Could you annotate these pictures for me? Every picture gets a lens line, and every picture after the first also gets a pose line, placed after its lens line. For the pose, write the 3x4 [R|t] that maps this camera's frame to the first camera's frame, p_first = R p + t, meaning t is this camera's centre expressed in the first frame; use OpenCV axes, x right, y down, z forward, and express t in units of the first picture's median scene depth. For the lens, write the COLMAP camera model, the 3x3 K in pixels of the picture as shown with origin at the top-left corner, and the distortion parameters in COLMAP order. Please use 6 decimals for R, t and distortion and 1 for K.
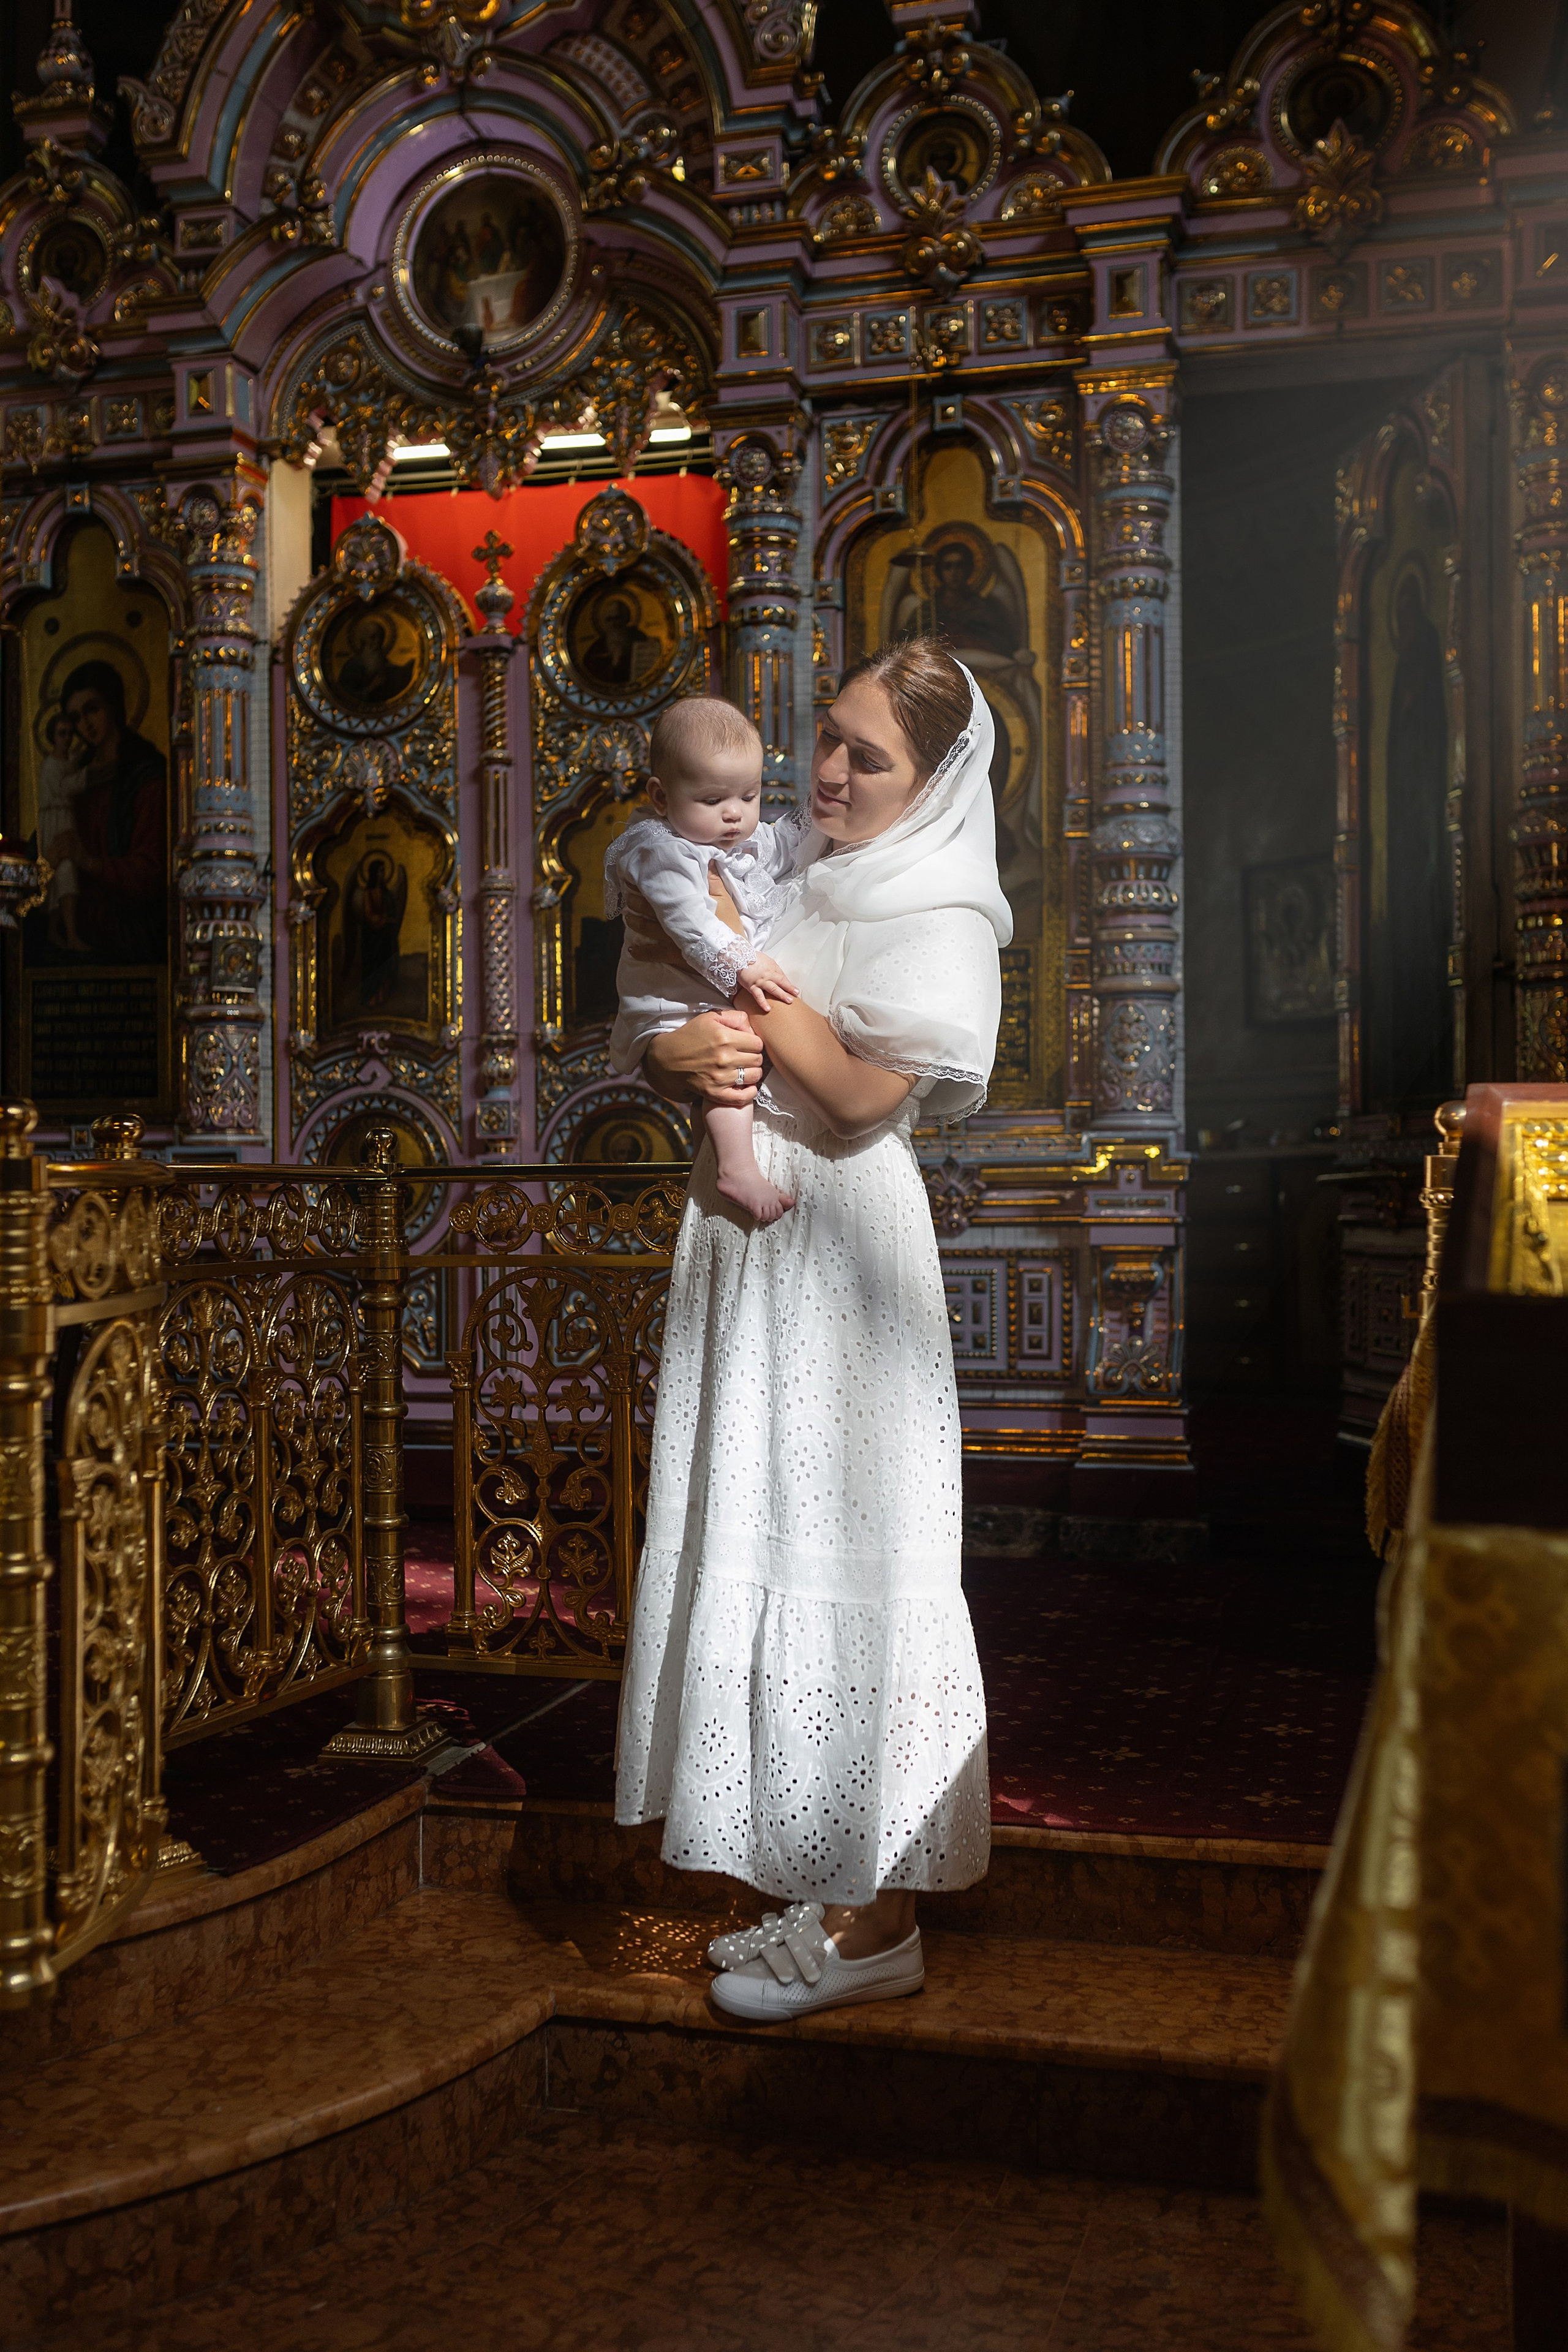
lens RADIAL K [[2353.9, 0, 789.3], [0, 2353.9, 1171.1], [0, 0, 1]] dist [-0.008148, 0.010767]
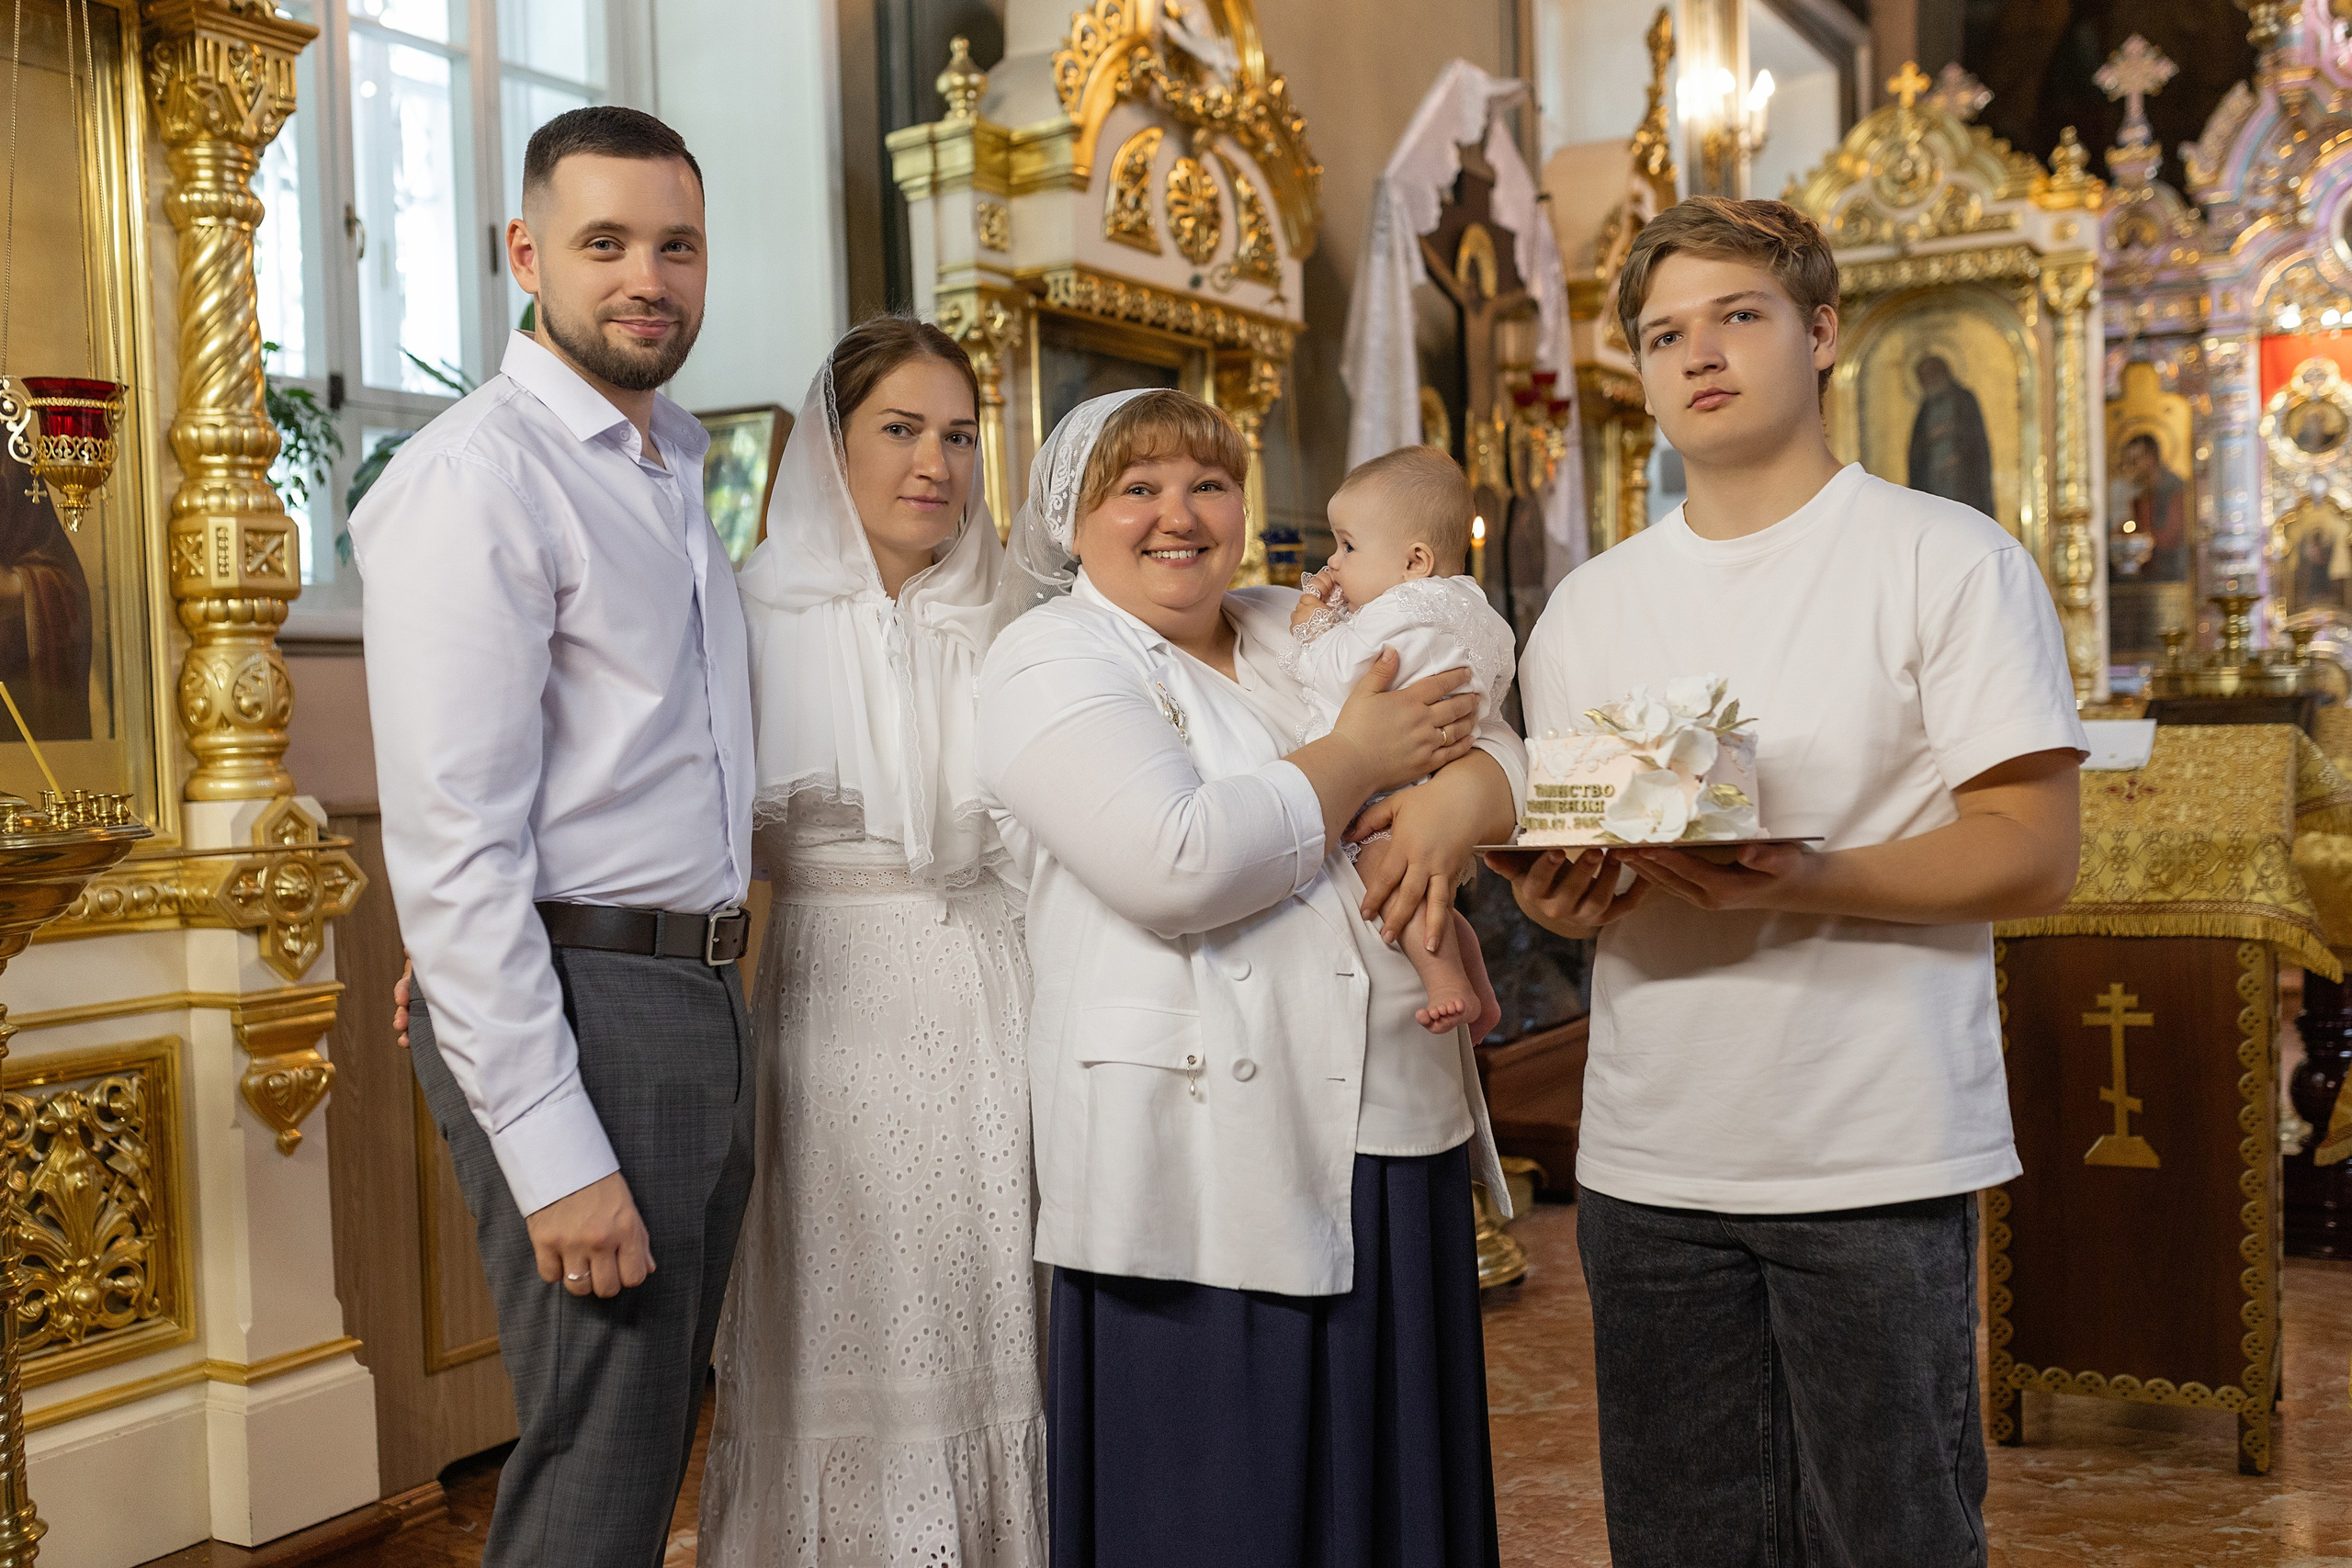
lens RADIAL K [[2283.6, 0, 1177.6], [0, 2283.6, 782.6], [0, 0, 1]] dist [-0.007507, -0.008083]
pose [[0.964261, -0.010230, -0.264758, -0.610796], [0.022151, 0.998869, 0.042080, -0.022119], [0.264028, -0.046440, 0.963396, -1.143593]]
